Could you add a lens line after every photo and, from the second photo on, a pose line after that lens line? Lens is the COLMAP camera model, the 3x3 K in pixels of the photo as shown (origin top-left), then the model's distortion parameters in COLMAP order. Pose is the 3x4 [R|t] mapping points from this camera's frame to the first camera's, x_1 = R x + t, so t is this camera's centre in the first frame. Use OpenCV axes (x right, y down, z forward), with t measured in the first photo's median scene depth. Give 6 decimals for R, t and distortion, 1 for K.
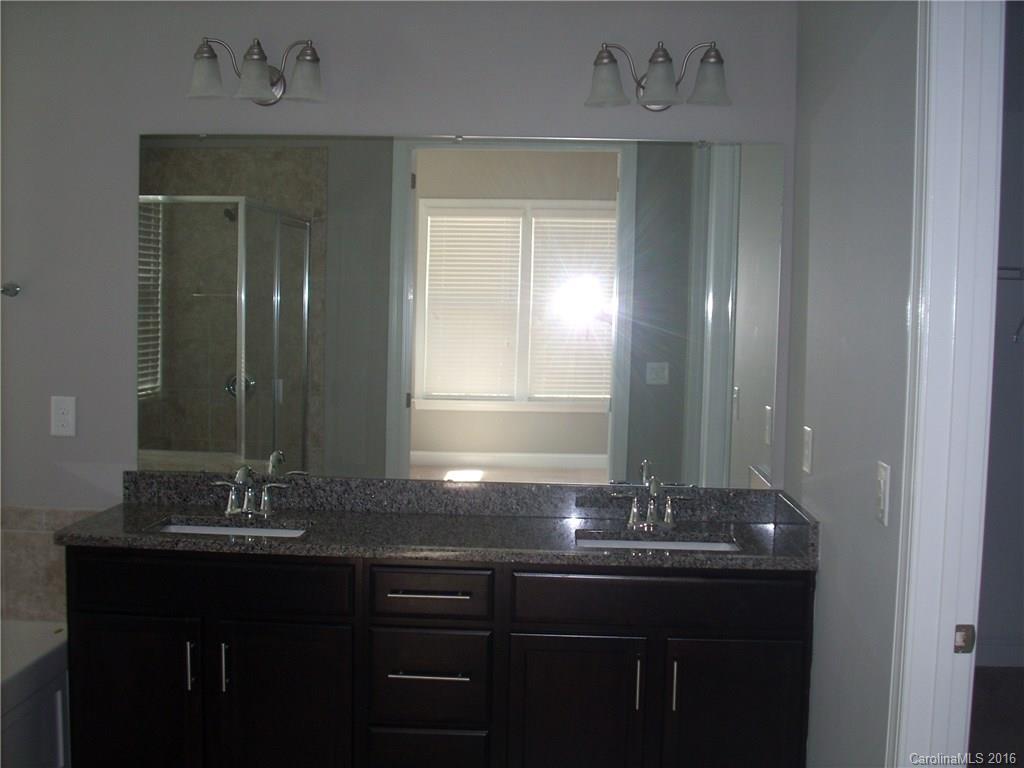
lens RADIAL K [[1194.3, 0, 512.5], [0, 1194.3, 386.8], [0, 0, 1]] dist [-0.115308, 0.000000]
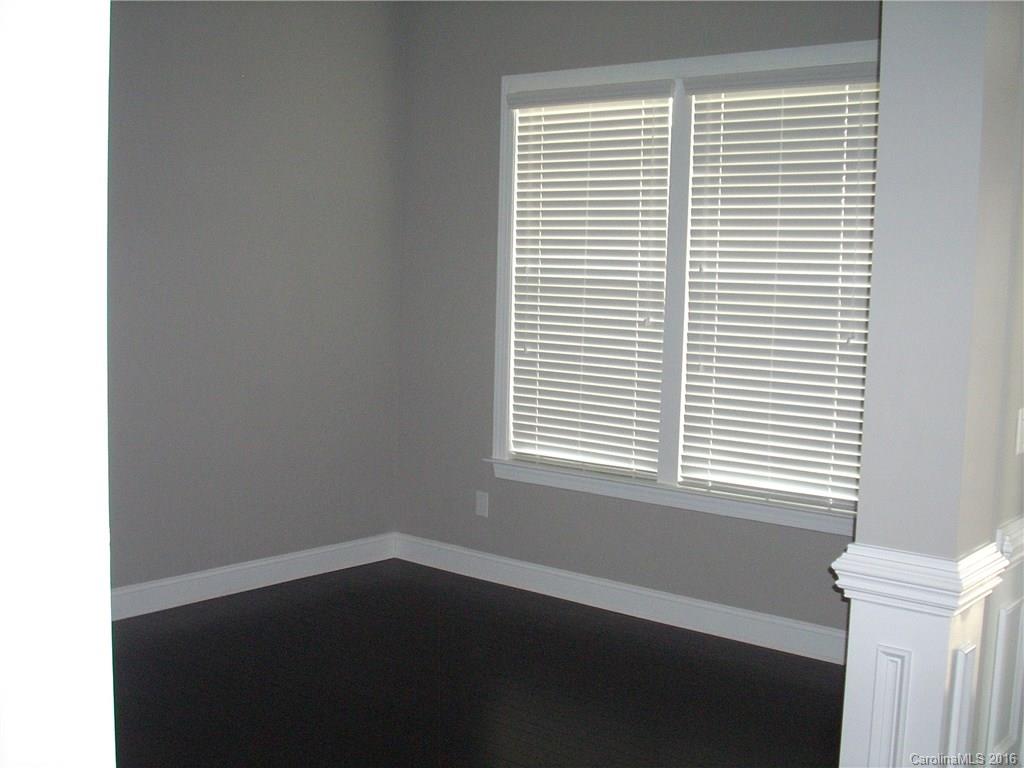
lens RADIAL K [[1194.3, 0, 511.5], [0, 1194.3, 383.6], [0, 0, 1]] dist [-0.115308, 0.000000]
pose [[0.795767, 0.064419, -0.602167, 0.120507], [-0.050532, 0.997922, 0.039977, -0.022024], [0.603491, -0.001383, 0.797368, 0.288225]]
